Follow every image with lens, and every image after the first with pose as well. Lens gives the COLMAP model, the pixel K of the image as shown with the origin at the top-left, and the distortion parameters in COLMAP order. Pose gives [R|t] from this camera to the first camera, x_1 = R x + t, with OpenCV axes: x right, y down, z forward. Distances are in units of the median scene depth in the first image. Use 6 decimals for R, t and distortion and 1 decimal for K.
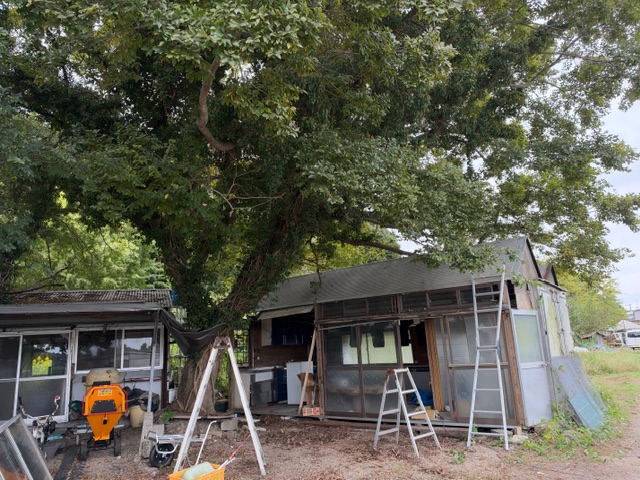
lens RADIAL K [[457.7, 0, 319.2], [0, 457.7, 246.2], [0, 0, 1]] dist [0.039698, -0.059601]
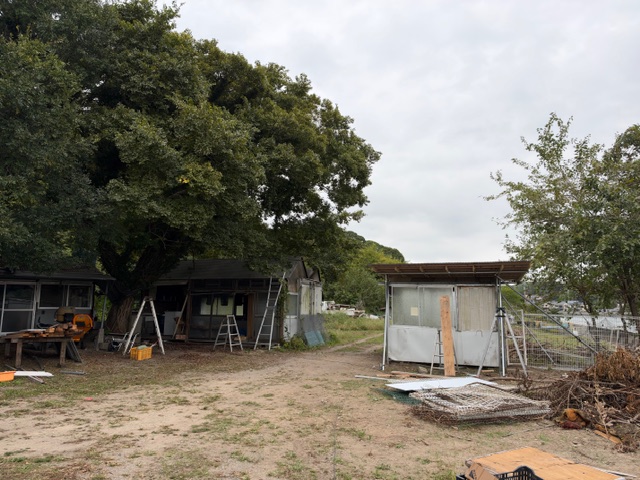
lens RADIAL K [[457.7, 0, 324.0], [0, 457.7, 225.8], [0, 0, 1]] dist [0.039698, -0.059601]
pose [[0.946681, 0.119393, 0.299234, -0.080392], [-0.130329, 0.991329, 0.016782, -0.192222], [-0.294636, -0.054886, 0.954032, -0.915124]]
